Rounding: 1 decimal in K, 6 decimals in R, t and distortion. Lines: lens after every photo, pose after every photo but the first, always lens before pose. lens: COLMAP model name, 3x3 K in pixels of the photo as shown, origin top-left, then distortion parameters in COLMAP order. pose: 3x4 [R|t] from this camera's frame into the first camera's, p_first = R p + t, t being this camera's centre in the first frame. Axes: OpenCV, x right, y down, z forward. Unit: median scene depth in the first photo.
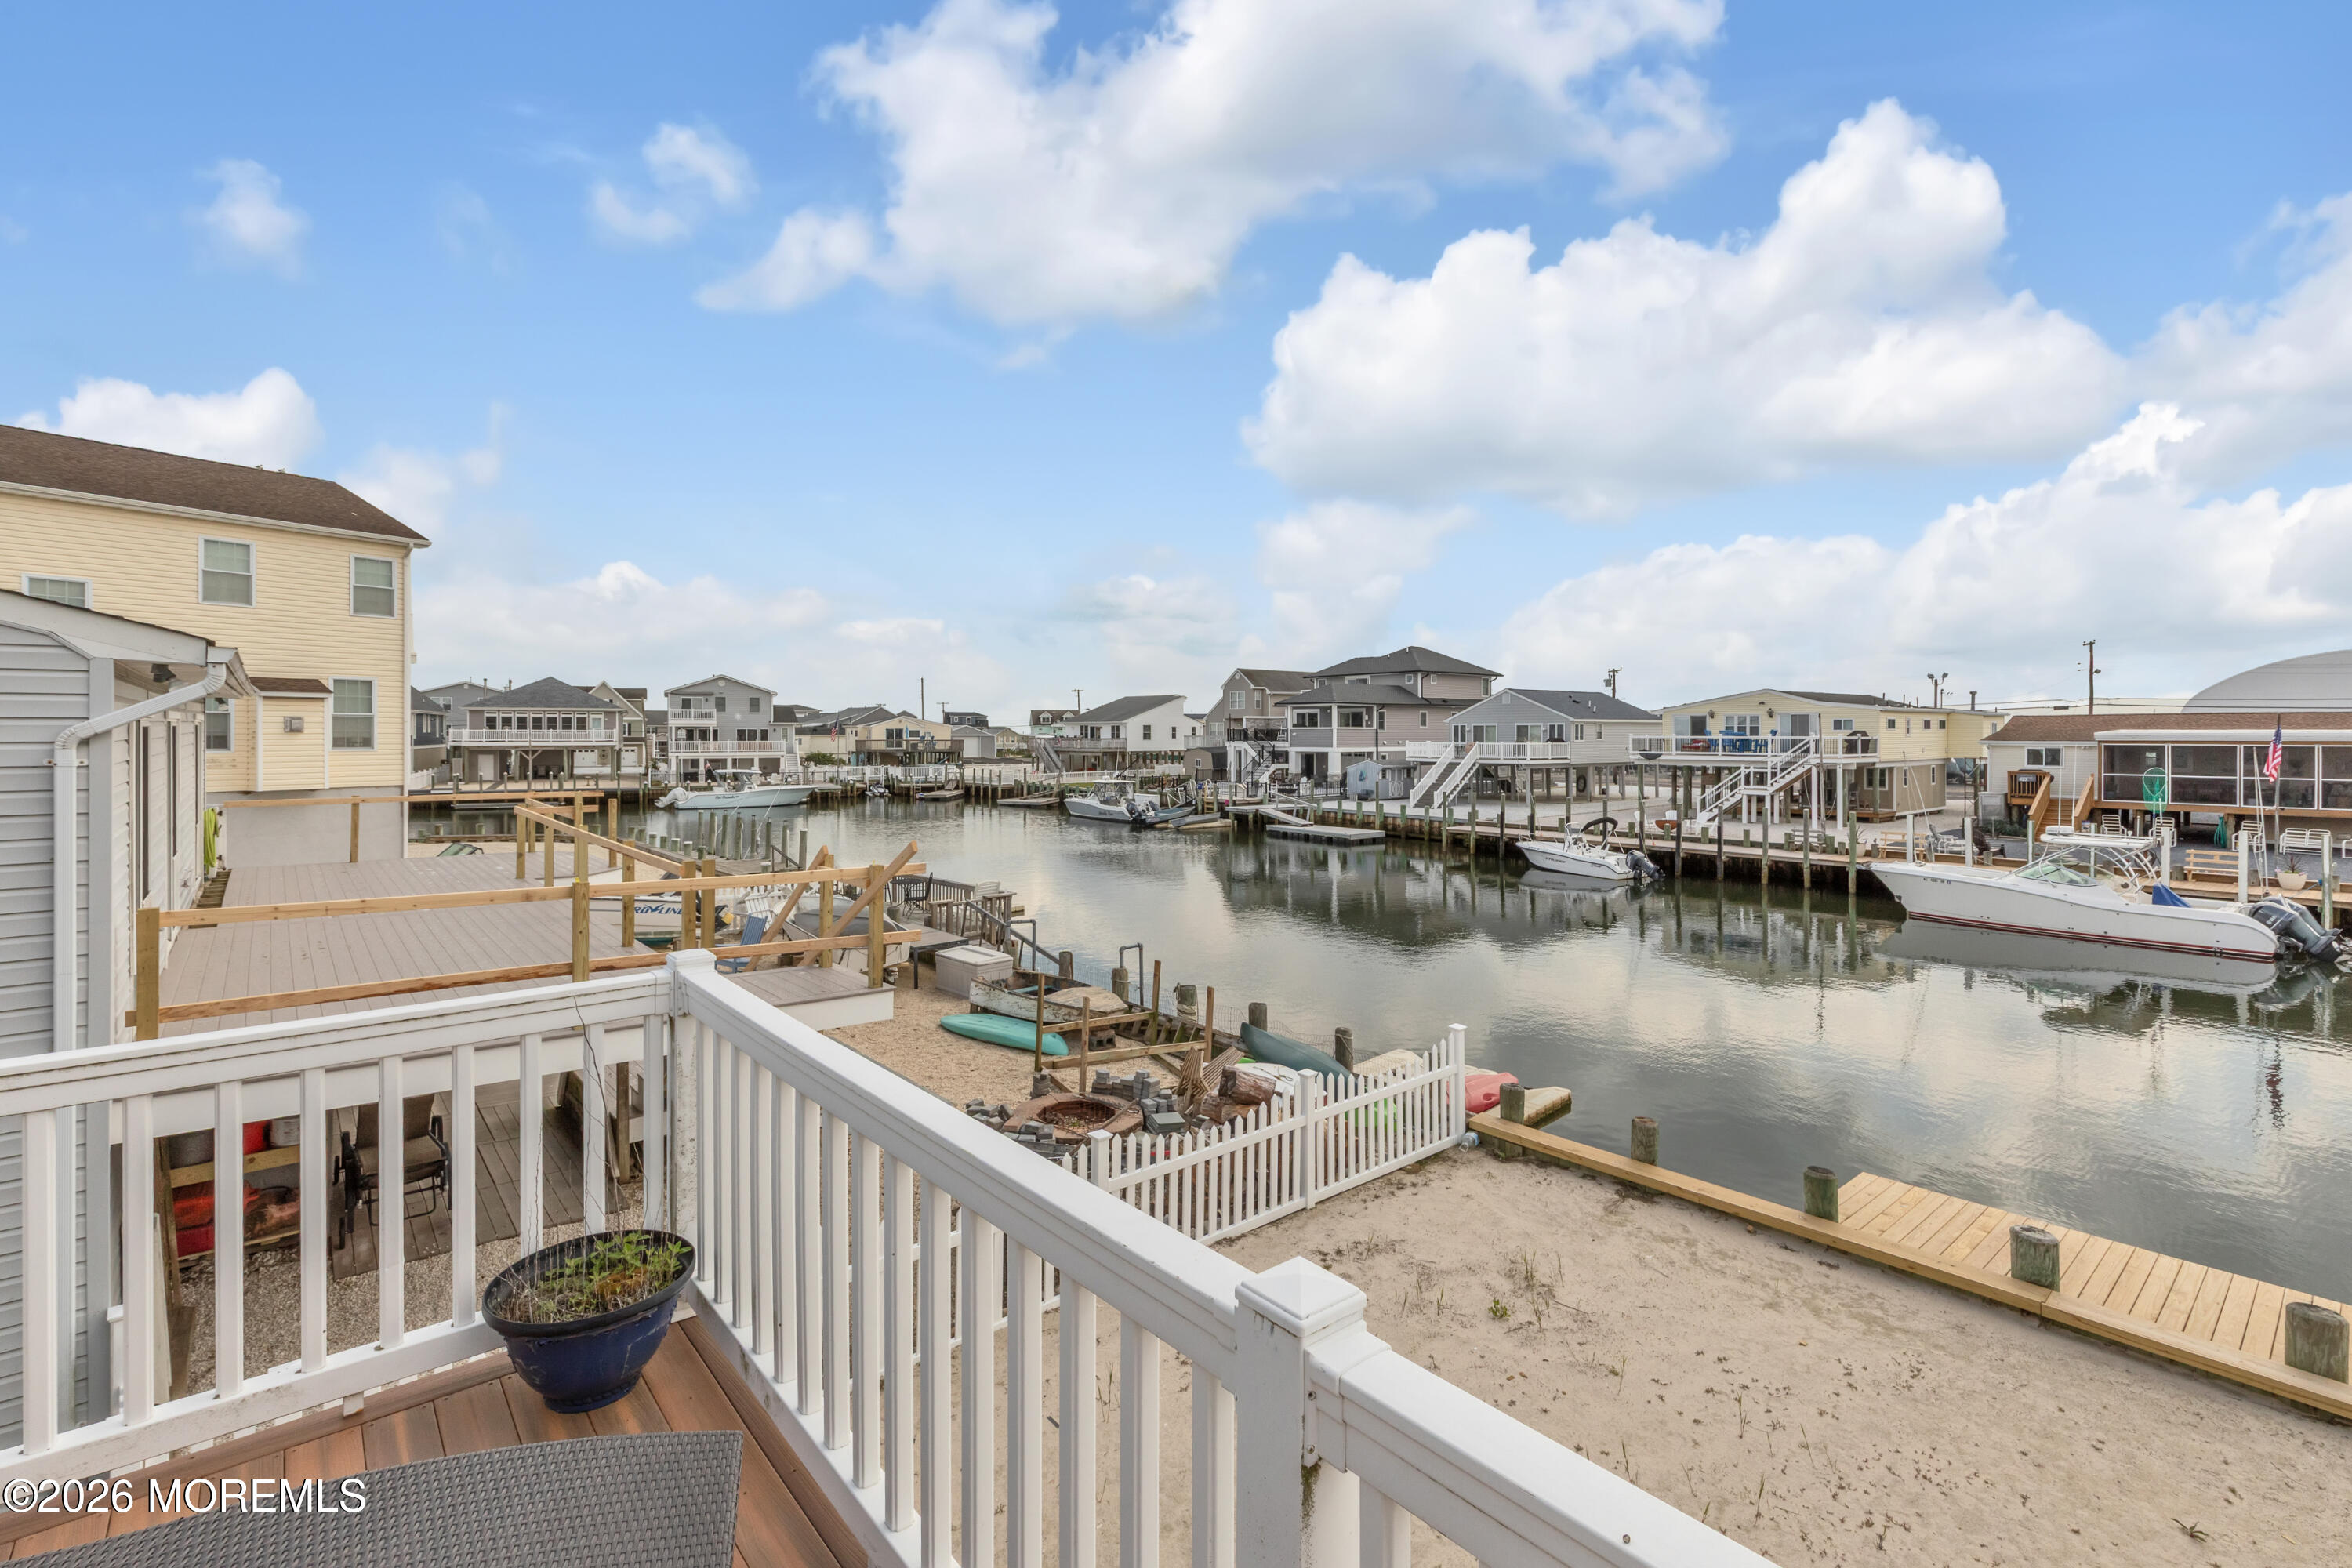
lens RADIAL K [[1071.2, 0, 1194.7], [0, 1071.2, 759.6], [0, 0, 1]] dist [0.014394, -0.004901]
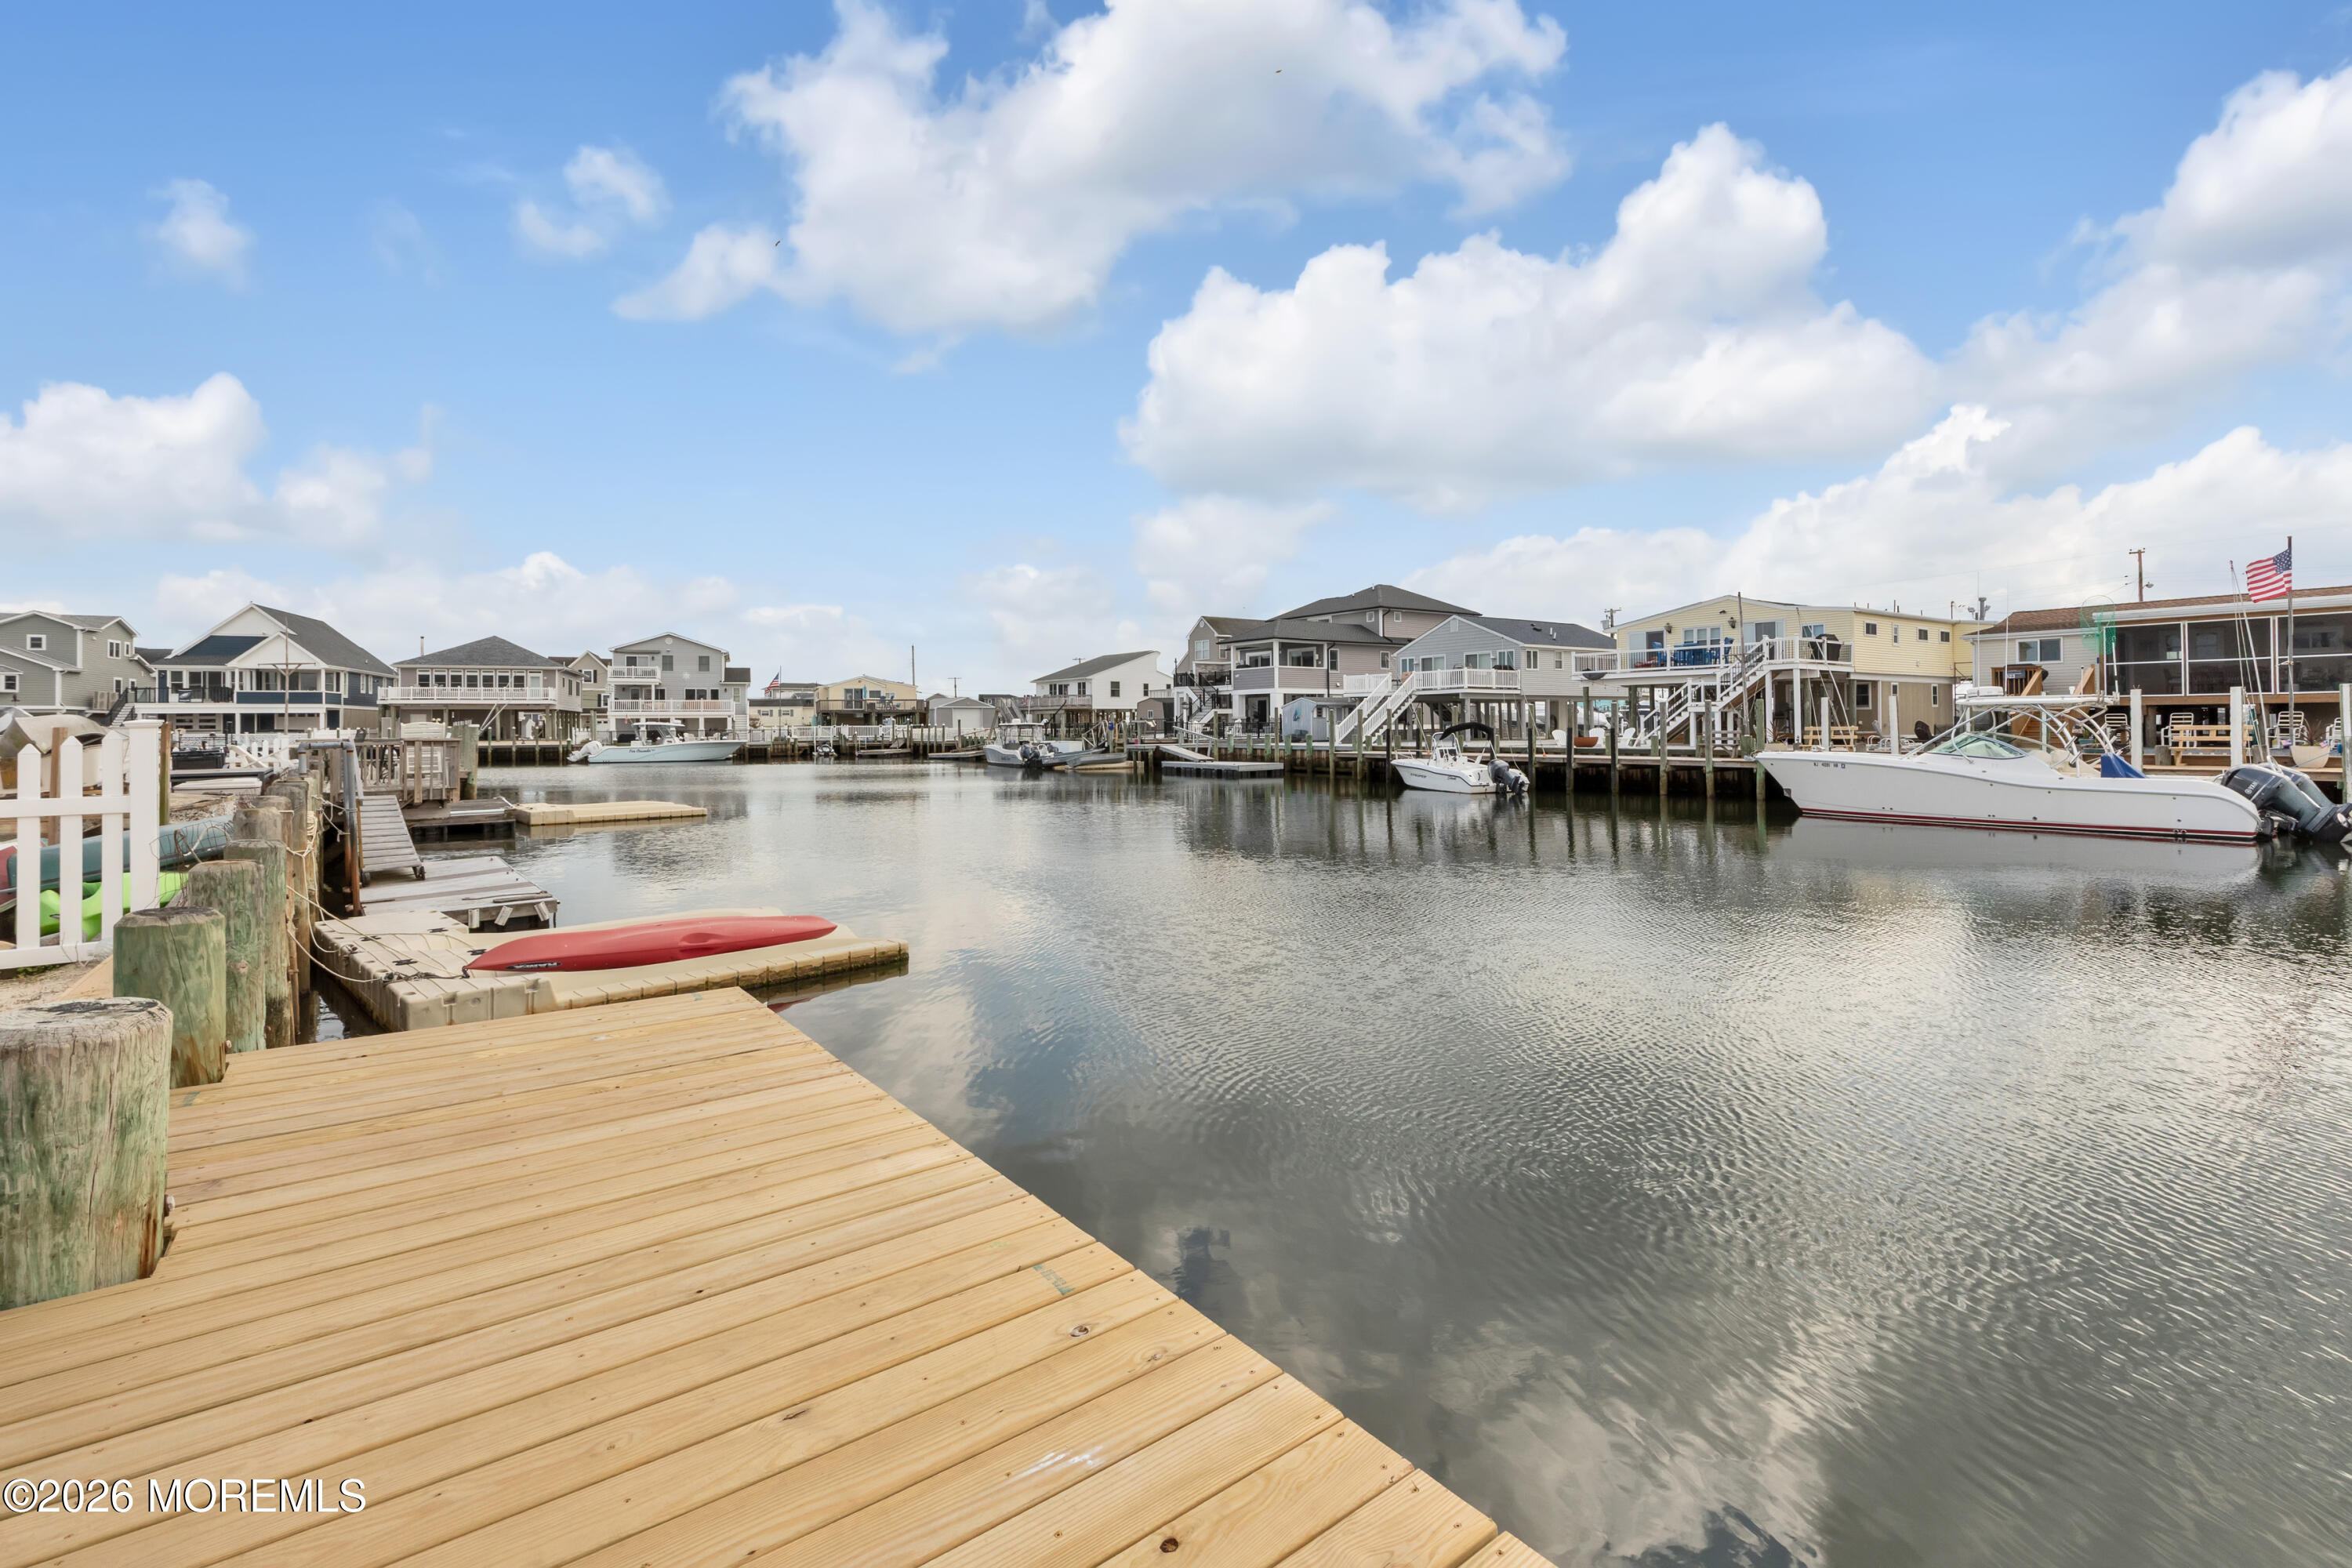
lens RADIAL K [[1071.2, 0, 1219.9], [0, 1071.2, 730.4], [0, 0, 1]] dist [0.014394, -0.004901]
pose [[0.998070, -0.009149, -0.061420, 0.139467], [0.007474, 0.999595, -0.027451, 0.049650], [0.061646, 0.026939, 0.997734, 0.092841]]
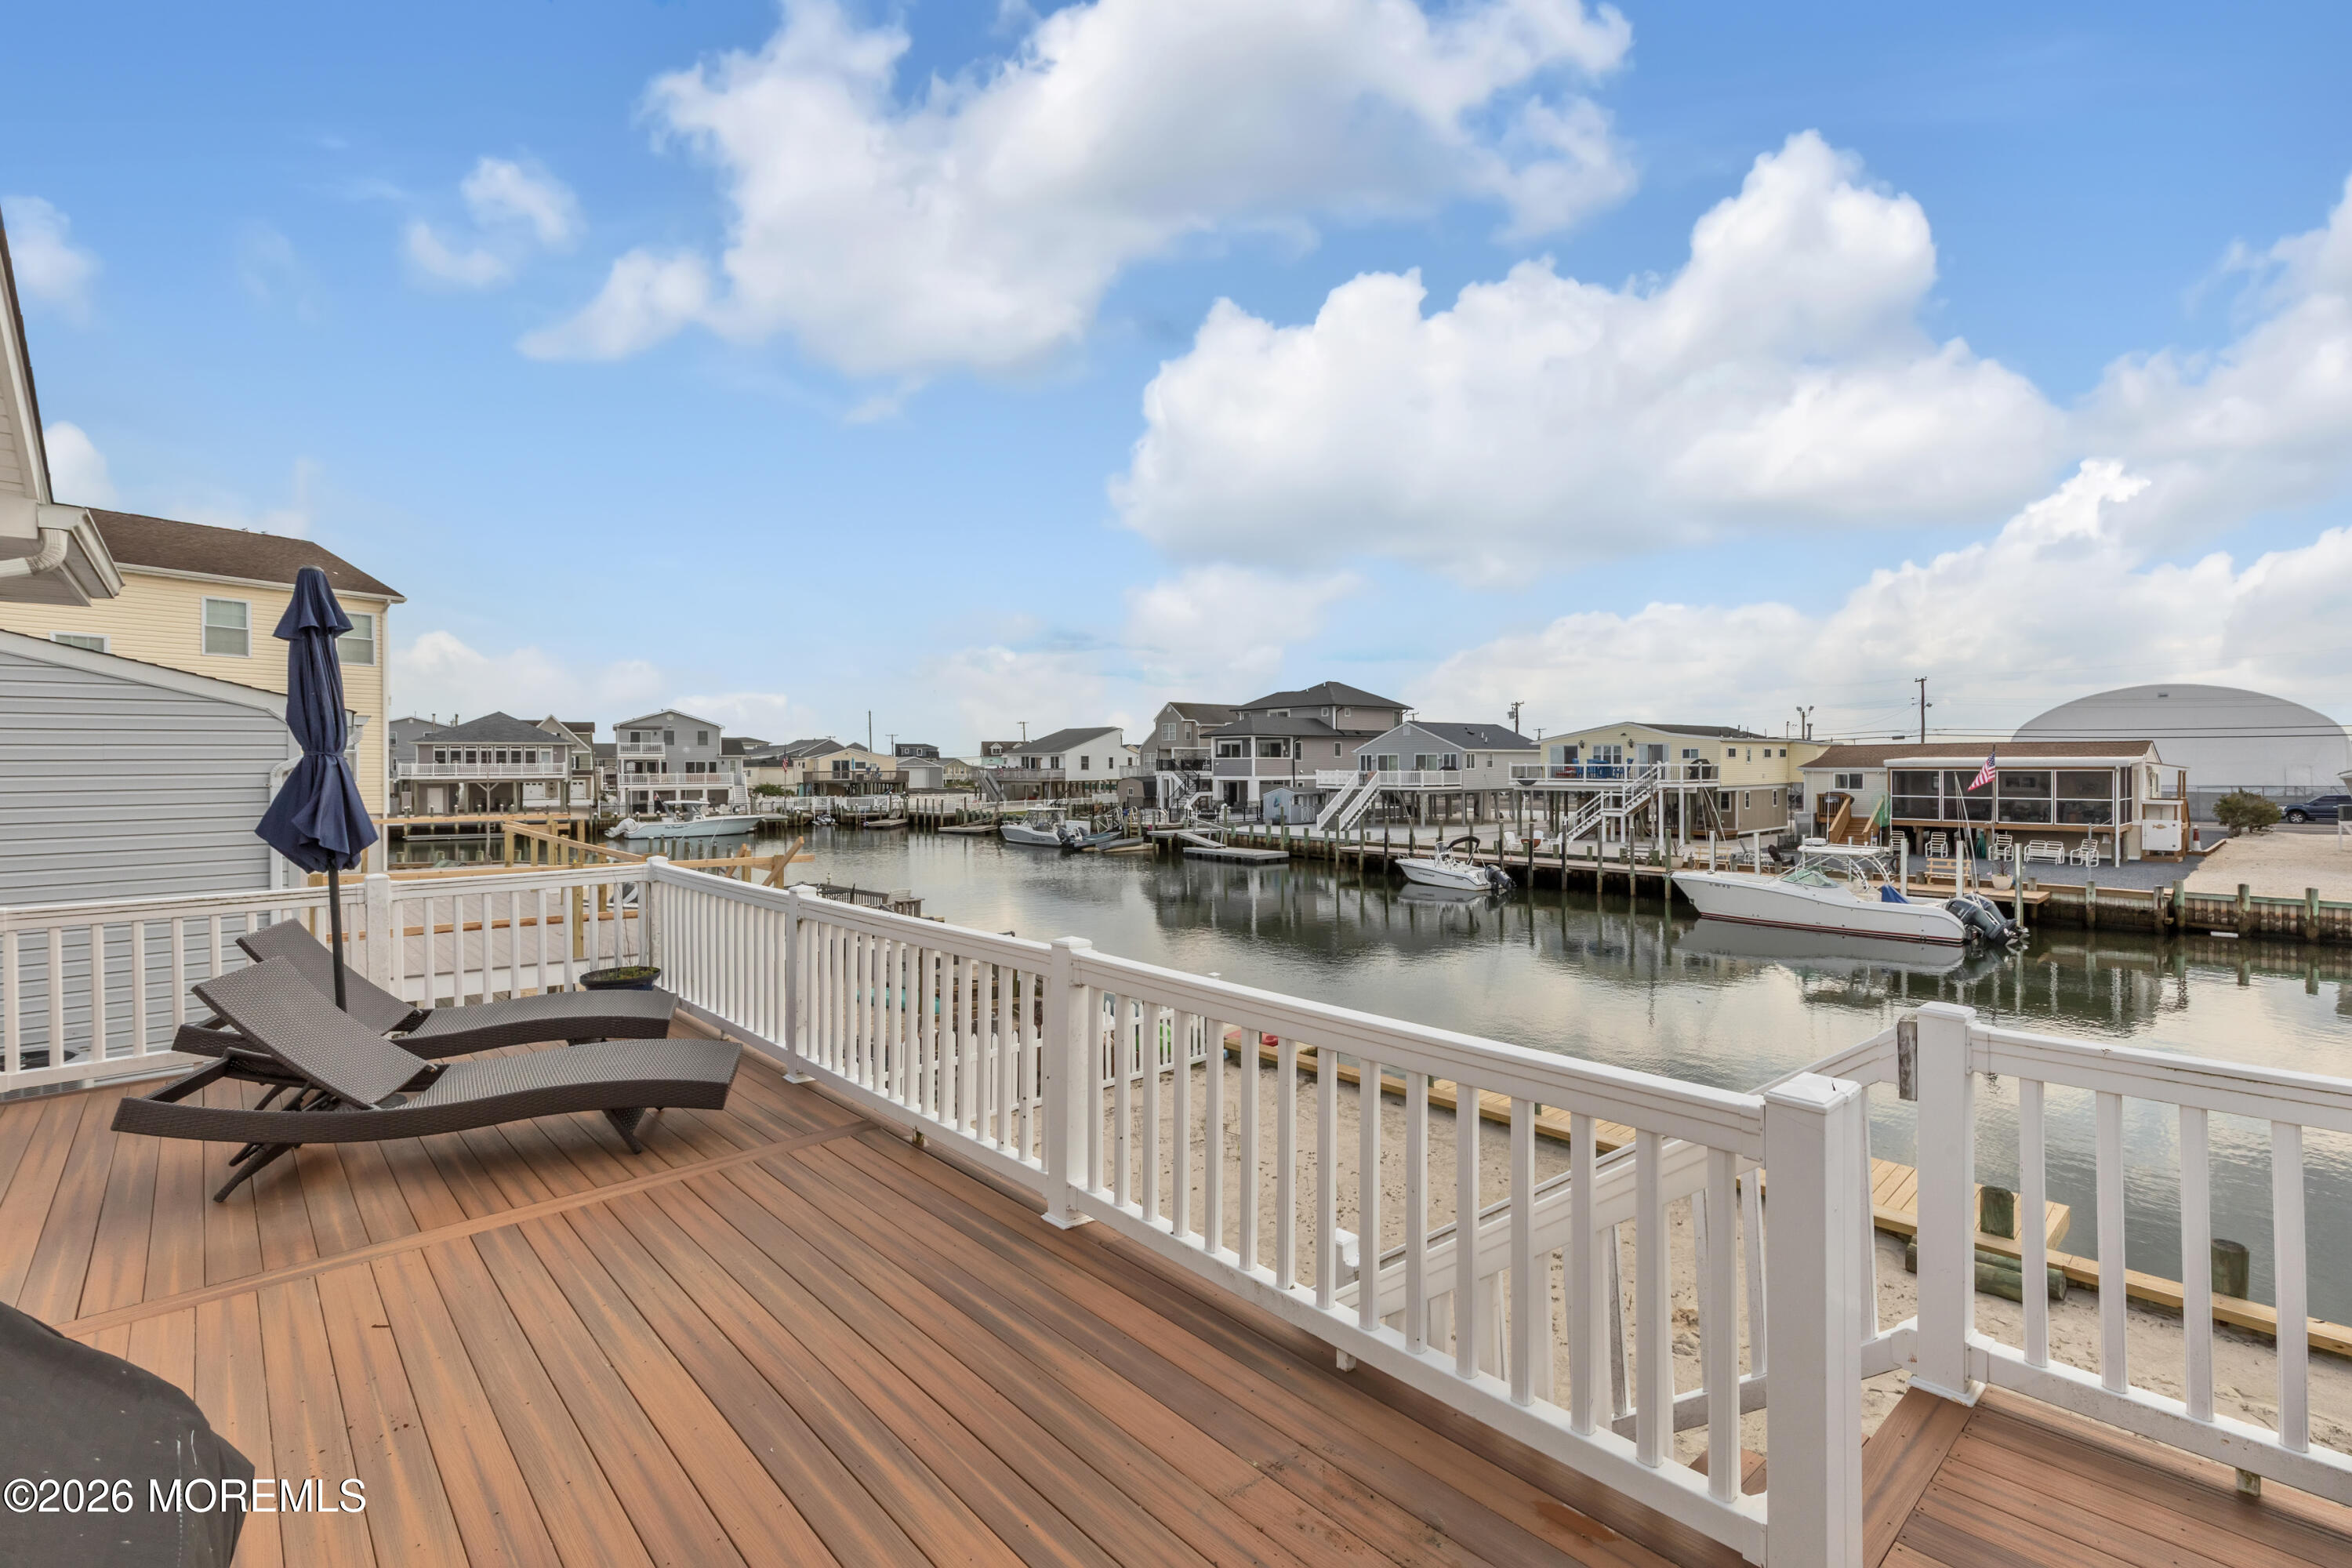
lens RADIAL K [[1071.2, 0, 1207.5], [0, 1071.2, 780.7], [0, 0, 1]] dist [0.014394, -0.004901]
pose [[0.998777, -0.005444, 0.049133, 0.031528], [0.005845, 0.999951, -0.008022, 0.001489], [-0.049087, 0.008299, 0.998760, -0.073503]]
